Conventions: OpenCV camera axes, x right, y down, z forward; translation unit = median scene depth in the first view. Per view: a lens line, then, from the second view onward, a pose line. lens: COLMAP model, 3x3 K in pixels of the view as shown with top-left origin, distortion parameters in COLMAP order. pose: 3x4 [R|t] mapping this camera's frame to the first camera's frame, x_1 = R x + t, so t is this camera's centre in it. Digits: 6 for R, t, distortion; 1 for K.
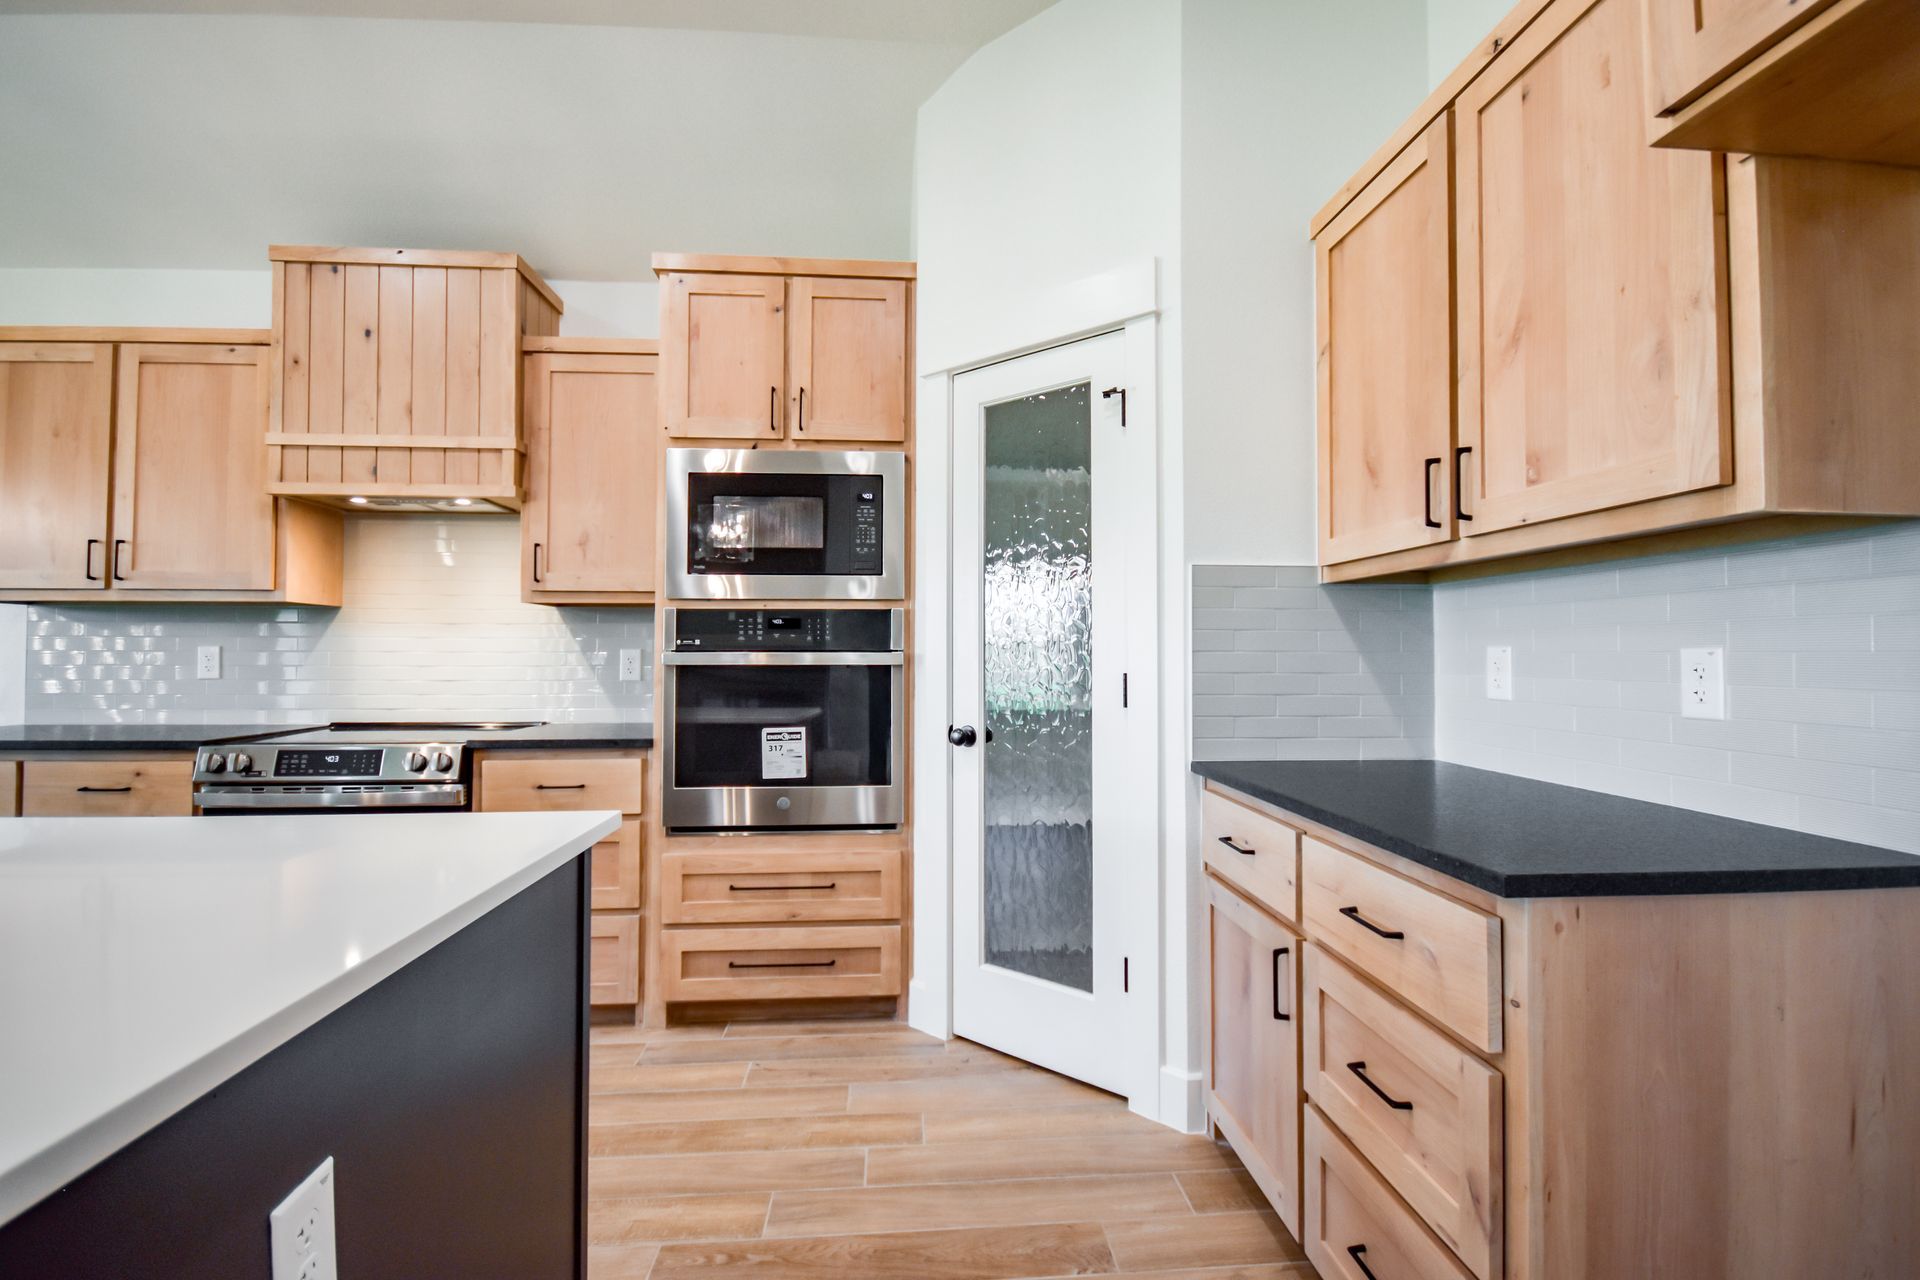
lens RADIAL K [[861.5, 0, 959.2], [0, 861.5, 632.1], [0, 0, 1]] dist [0.000521, -0.000340]
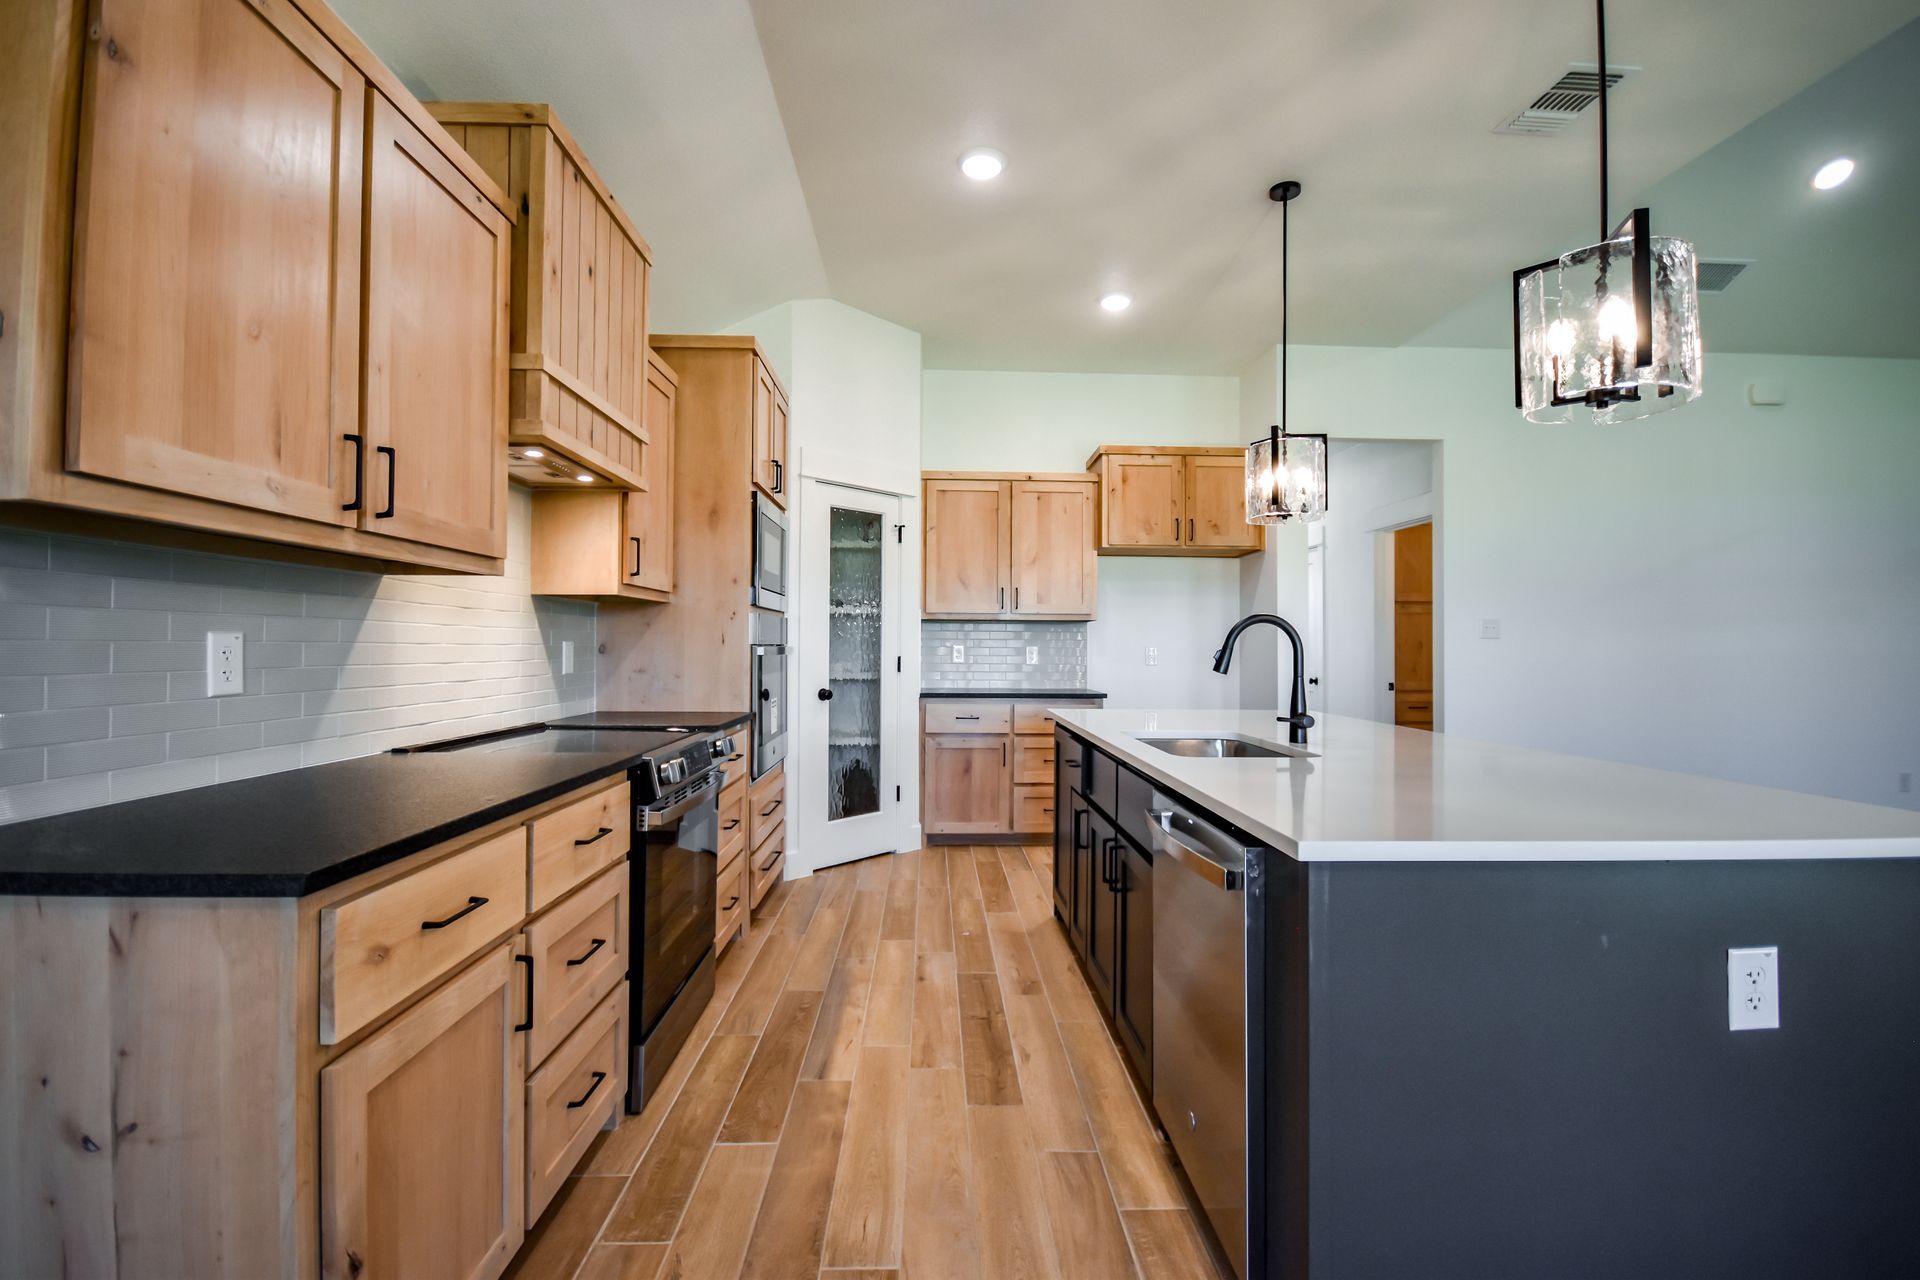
lens RADIAL K [[843.7, 0, 962.8], [0, 843.7, 632.1], [0, 0, 1]] dist [0.009496, -0.009698]
pose [[0.034288, 0.016244, 0.999280, -1.616086], [-0.031820, 0.999379, -0.015154, 0.011578], [-0.998905, -0.031278, 0.034784, 0.637714]]
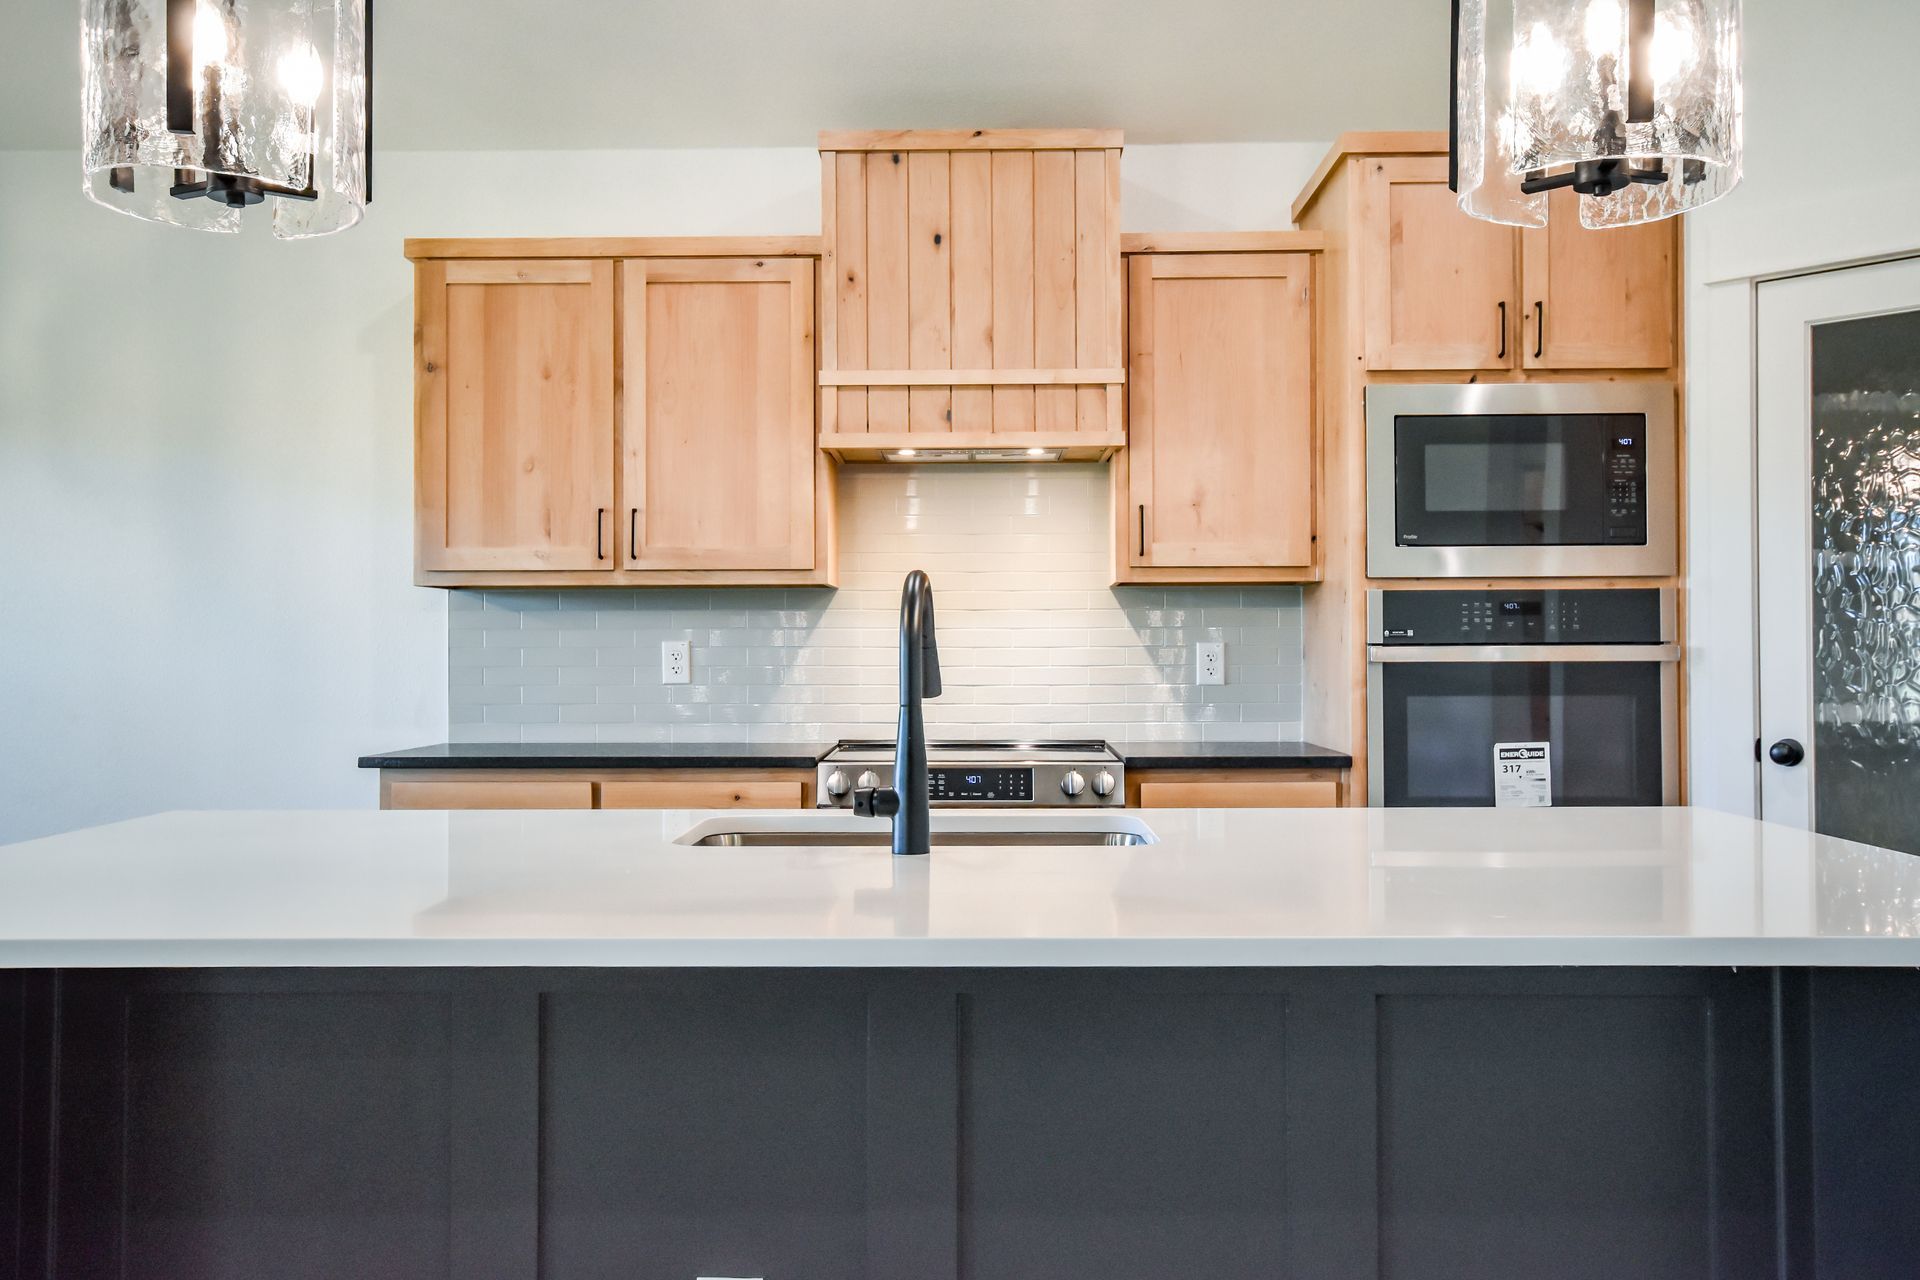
lens RADIAL K [[1624.5, 0, 964.1], [0, 1624.5, 627.1], [0, 0, 1]] dist [0.017718, 0.014648]
pose [[0.996282, -0.005622, -0.085963, -0.578249], [0.006627, 0.999913, 0.011413, -0.013392], [0.085891, -0.011940, 0.996233, -0.504899]]
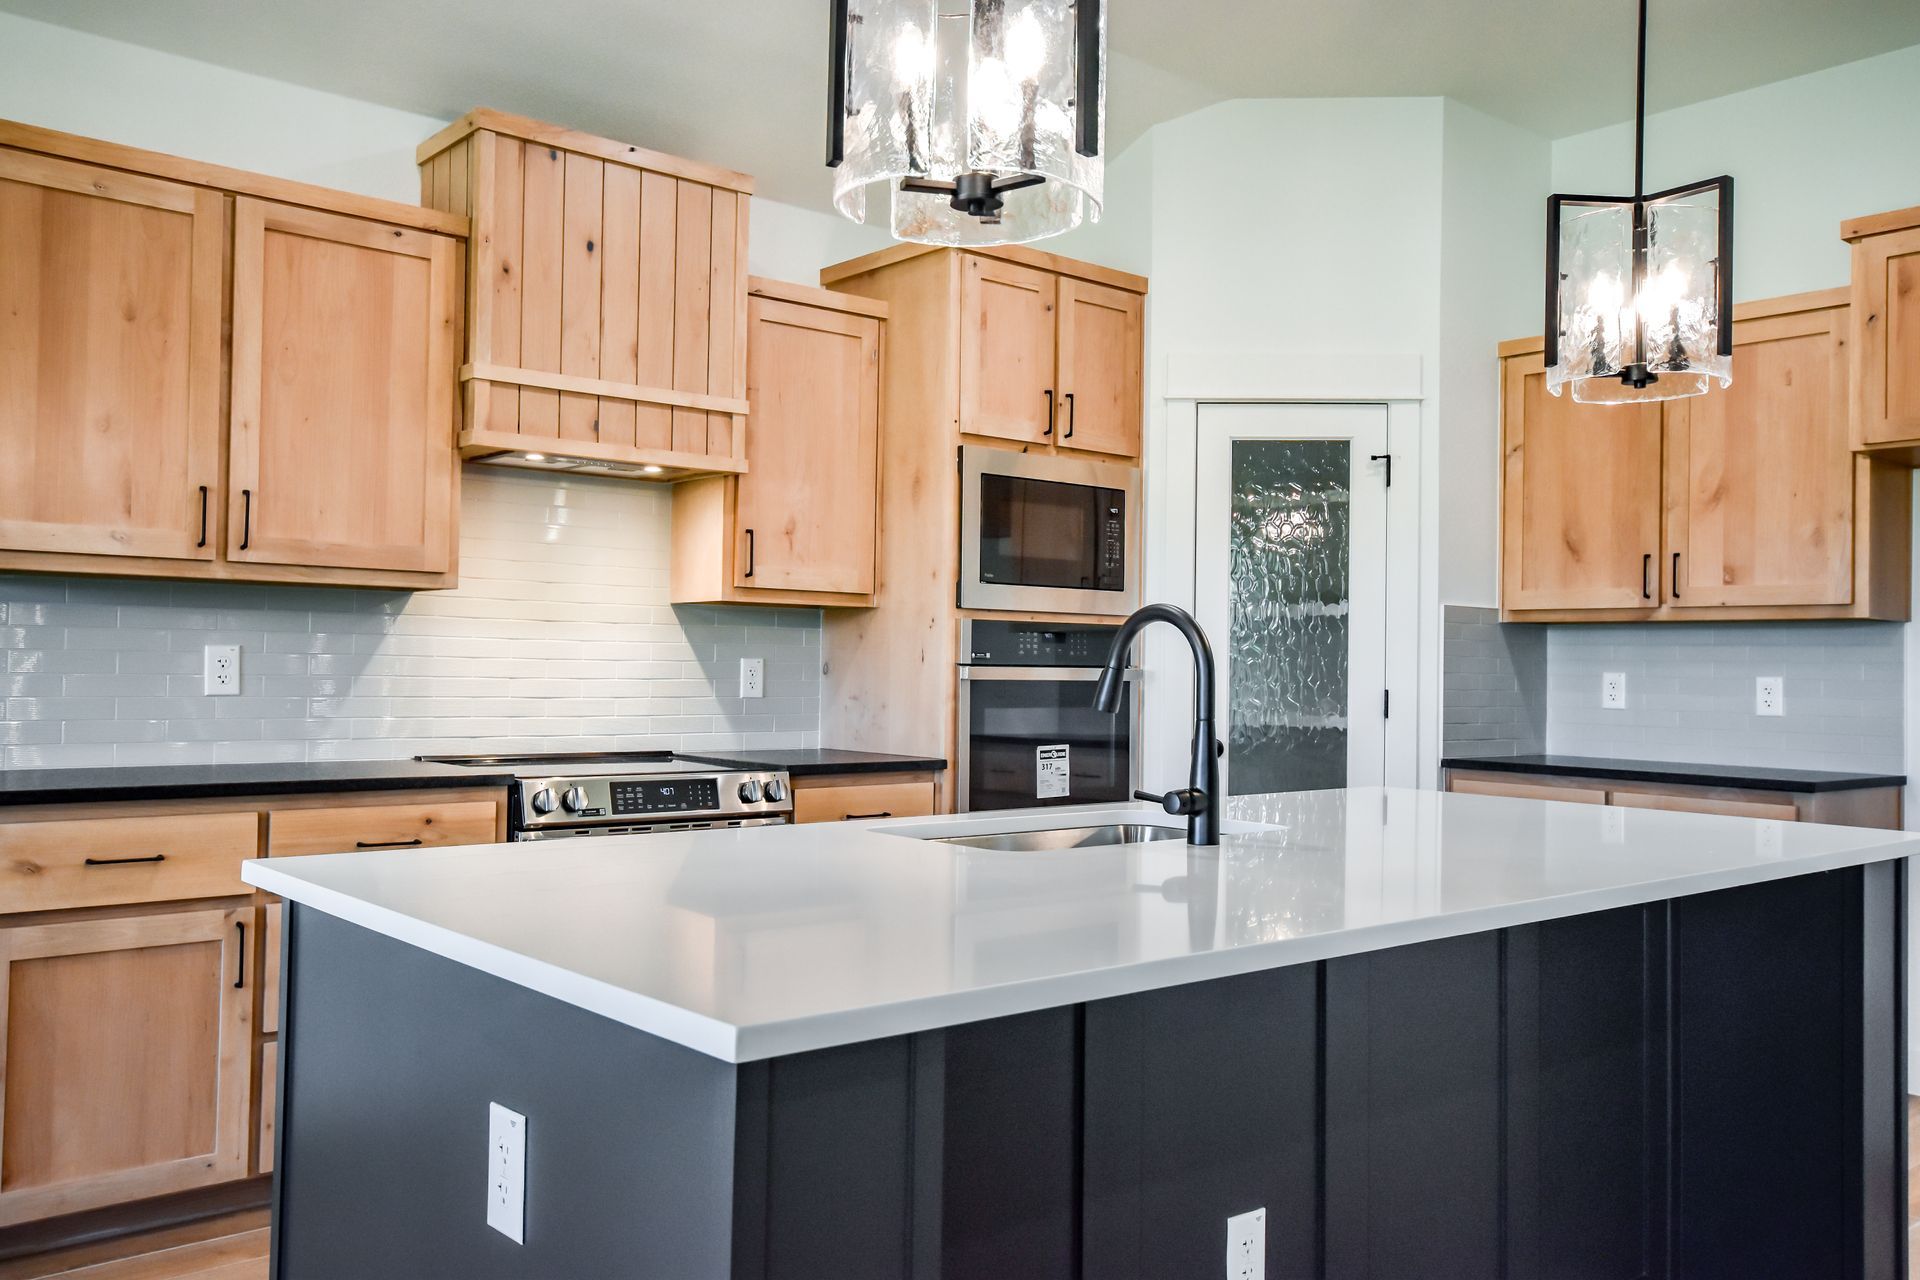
lens RADIAL K [[1569.9, 0, 960.4], [0, 1569.9, 632.3], [0, 0, 1]] dist [-0.002089, 0.052329]
pose [[0.805974, 0.024609, 0.591439, -1.335263], [-0.030130, 0.999546, -0.000531, -0.011955], [-0.591184, -0.017392, 0.806349, -0.359002]]
